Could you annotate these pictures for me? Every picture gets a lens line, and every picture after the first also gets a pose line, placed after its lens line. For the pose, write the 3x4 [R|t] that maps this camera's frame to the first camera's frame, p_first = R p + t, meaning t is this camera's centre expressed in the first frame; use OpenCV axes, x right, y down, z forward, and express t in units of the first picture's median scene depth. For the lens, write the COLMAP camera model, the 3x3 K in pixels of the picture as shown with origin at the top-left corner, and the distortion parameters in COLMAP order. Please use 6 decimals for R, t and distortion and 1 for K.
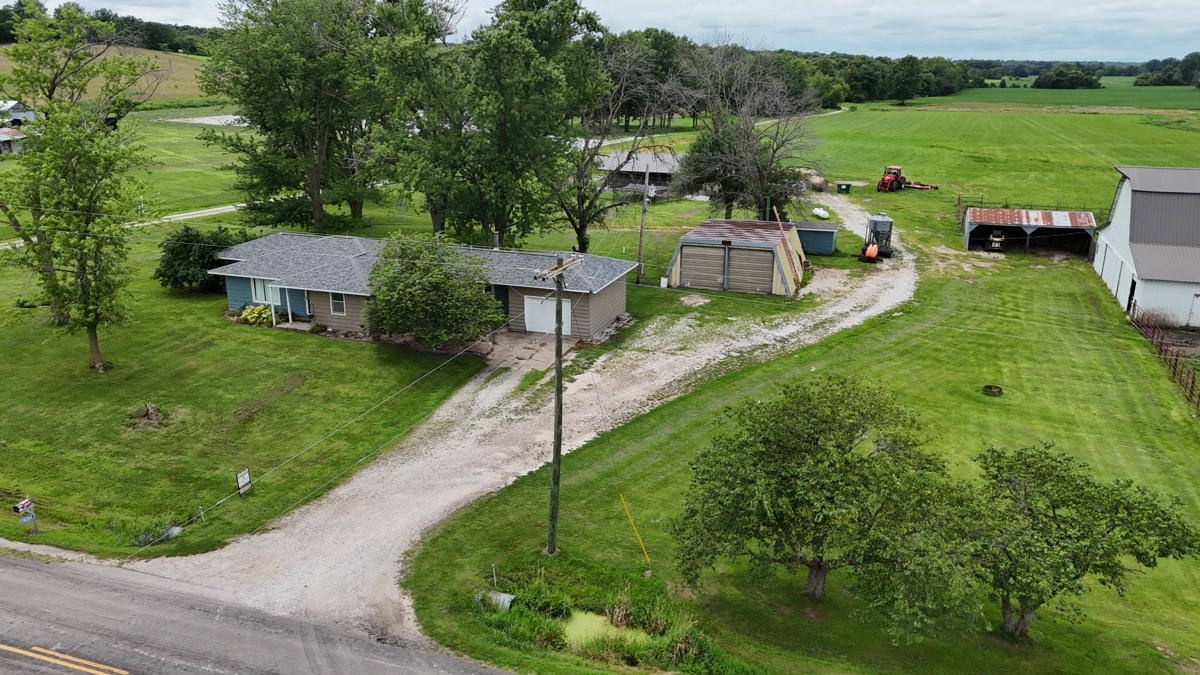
lens RADIAL K [[886.8, 0, 598.8], [0, 886.8, 336.0], [0, 0, 1]] dist [0.074460, -0.071311]
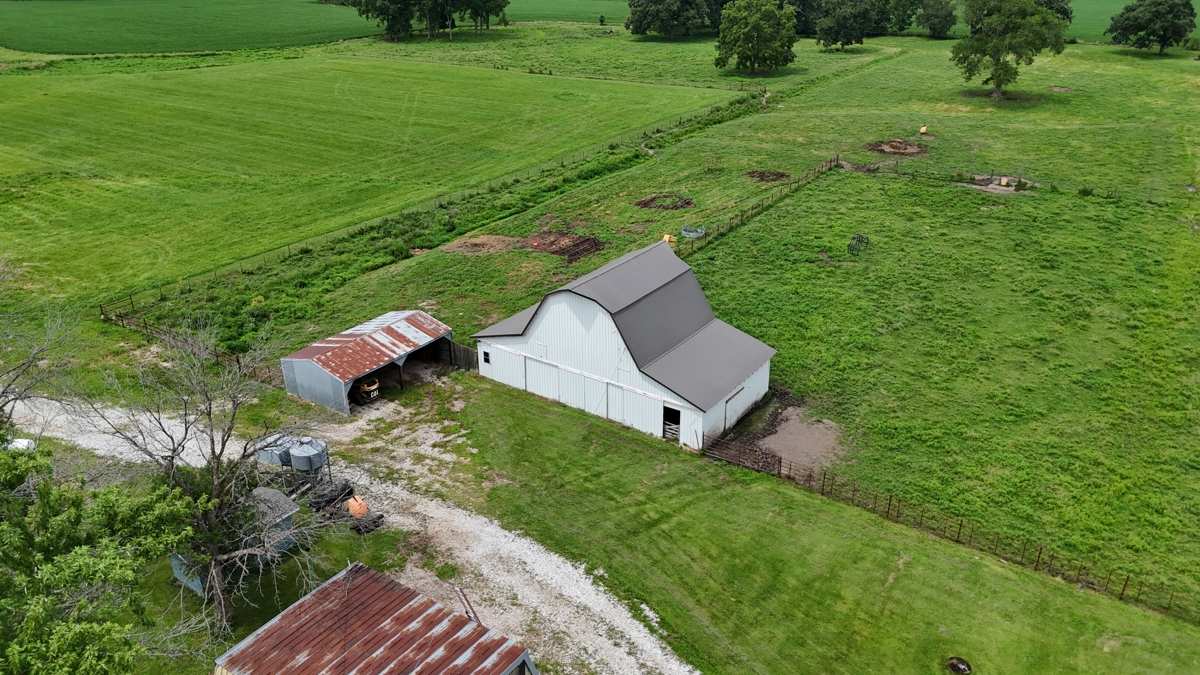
lens RADIAL K [[886.8, 0, 598.8], [0, 886.8, 336.0], [0, 0, 1]] dist [0.074460, -0.071311]
pose [[0.253259, -0.403176, 0.879380, -0.152555], [0.282412, 0.900231, 0.331402, -0.344034], [-0.925259, 0.164416, 0.341853, 0.564481]]
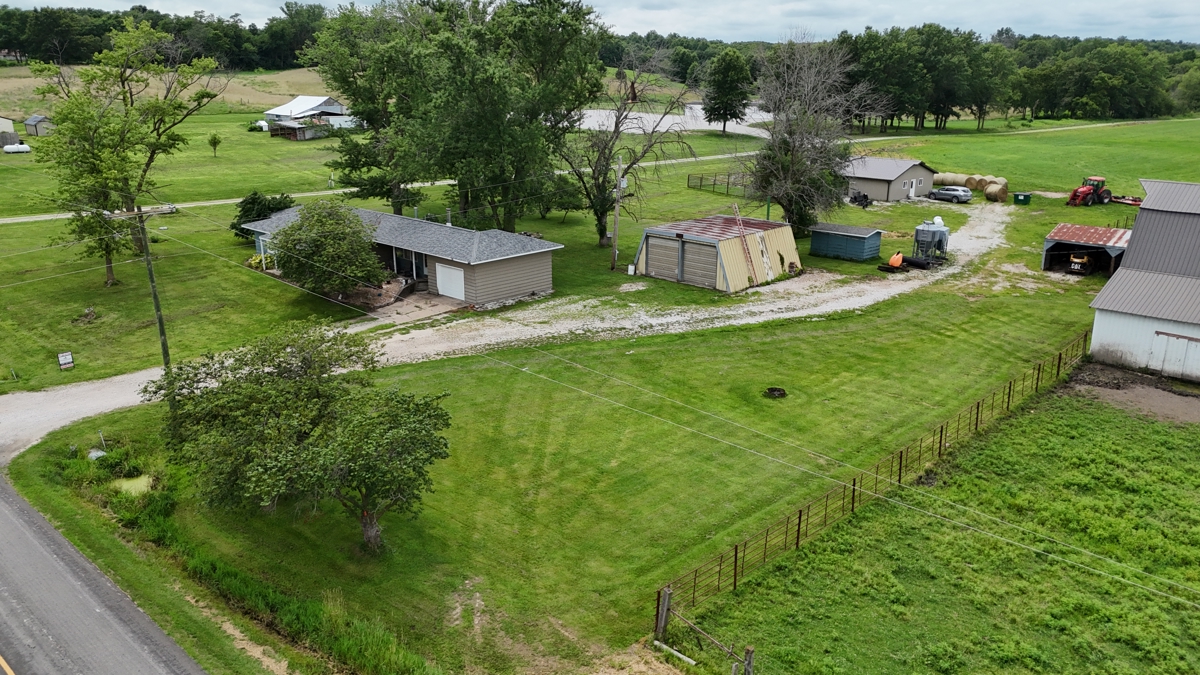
lens RADIAL K [[883.3, 0, 598.4], [0, 883.3, 338.0], [0, 0, 1]] dist [0.077186, -0.069380]
pose [[0.914514, 0.114872, -0.387903, 0.367221], [-0.113877, 0.993164, 0.025636, -0.001350], [0.388196, 0.020729, 0.921344, 0.010773]]
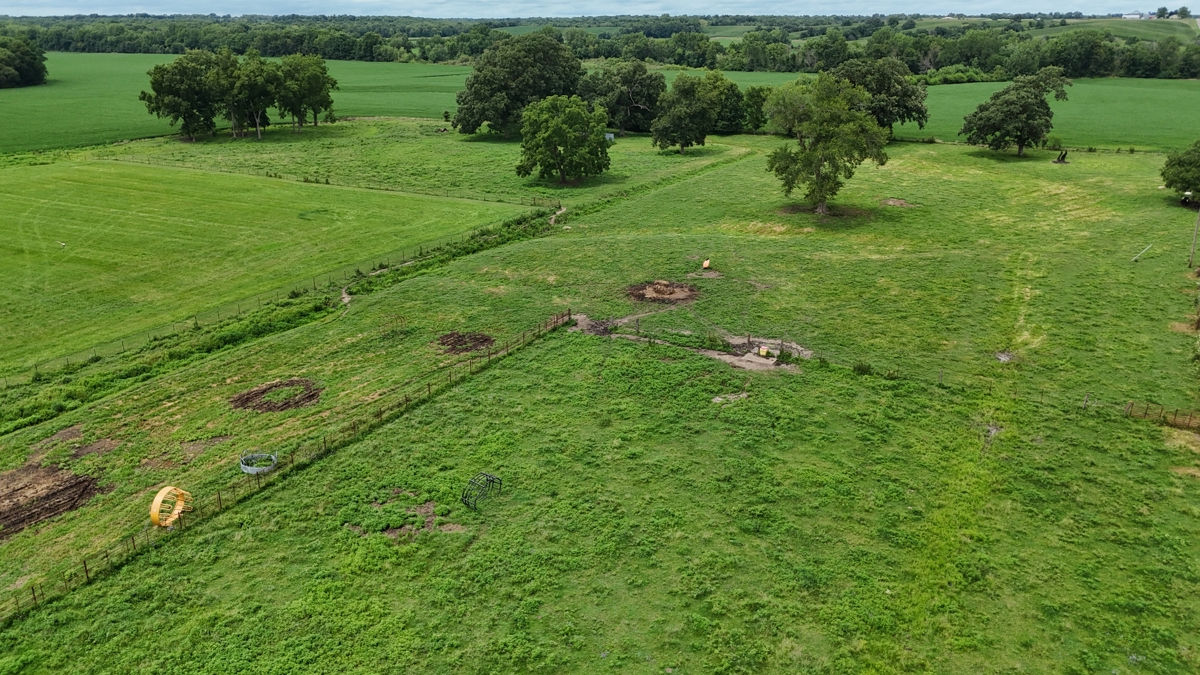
lens RADIAL K [[886.8, 0, 598.8], [0, 886.8, 336.0], [0, 0, 1]] dist [0.074460, -0.071311]
pose [[0.187245, -0.329684, 0.925336, 0.356010], [0.284511, 0.919823, 0.270148, -0.267785], [-0.940209, 0.212684, 0.266031, 0.314041]]
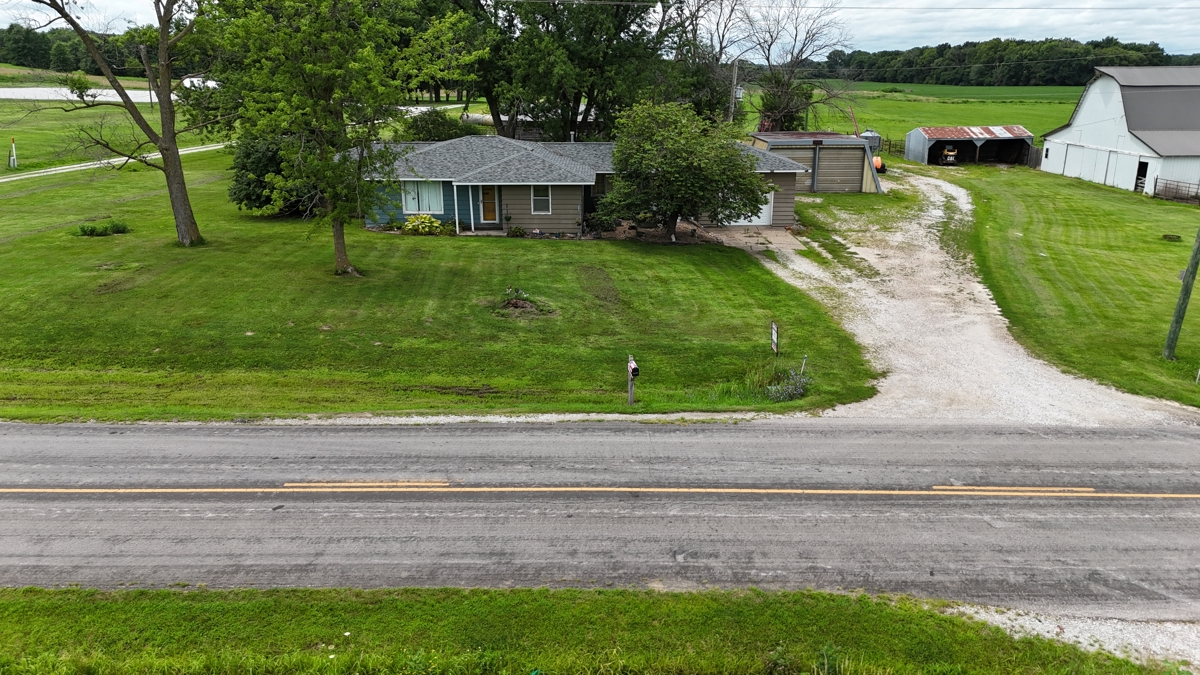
lens RADIAL K [[886.8, 0, 598.8], [0, 886.8, 336.0], [0, 0, 1]] dist [0.074460, -0.071311]
pose [[0.942703, -0.099799, 0.318358, -0.327057], [0.100457, 0.994837, 0.014394, 0.053849], [-0.318151, 0.018412, 0.947861, 0.113229]]
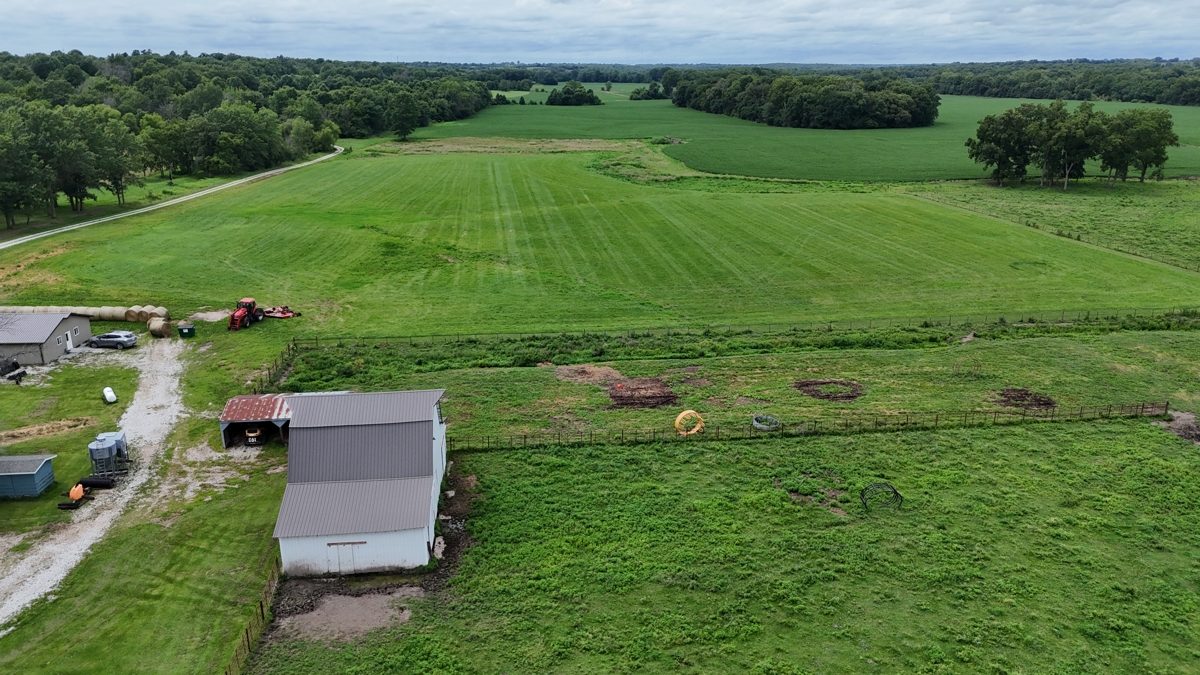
lens RADIAL K [[886.8, 0, 598.8], [0, 886.8, 336.0], [0, 0, 1]] dist [0.074460, -0.071311]
pose [[0.896899, -0.132000, 0.422075, 0.387211], [0.131085, 0.990876, 0.031336, -0.196349], [-0.422361, 0.027222, 0.906019, -0.045412]]
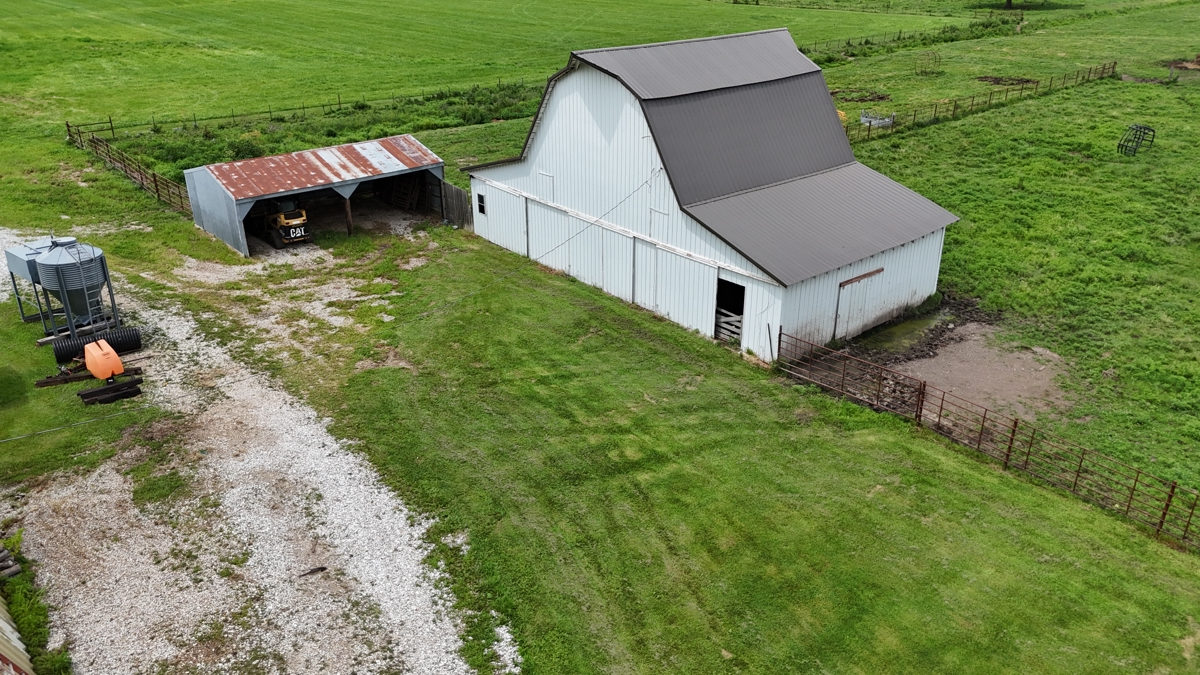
lens RADIAL K [[886.8, 0, 598.8], [0, 886.8, 336.0], [0, 0, 1]] dist [0.074460, -0.071311]
pose [[0.493640, -0.363394, 0.790104, 0.114785], [0.250255, 0.929442, 0.271125, -0.141780], [-0.832882, 0.063890, 0.549751, 0.598640]]
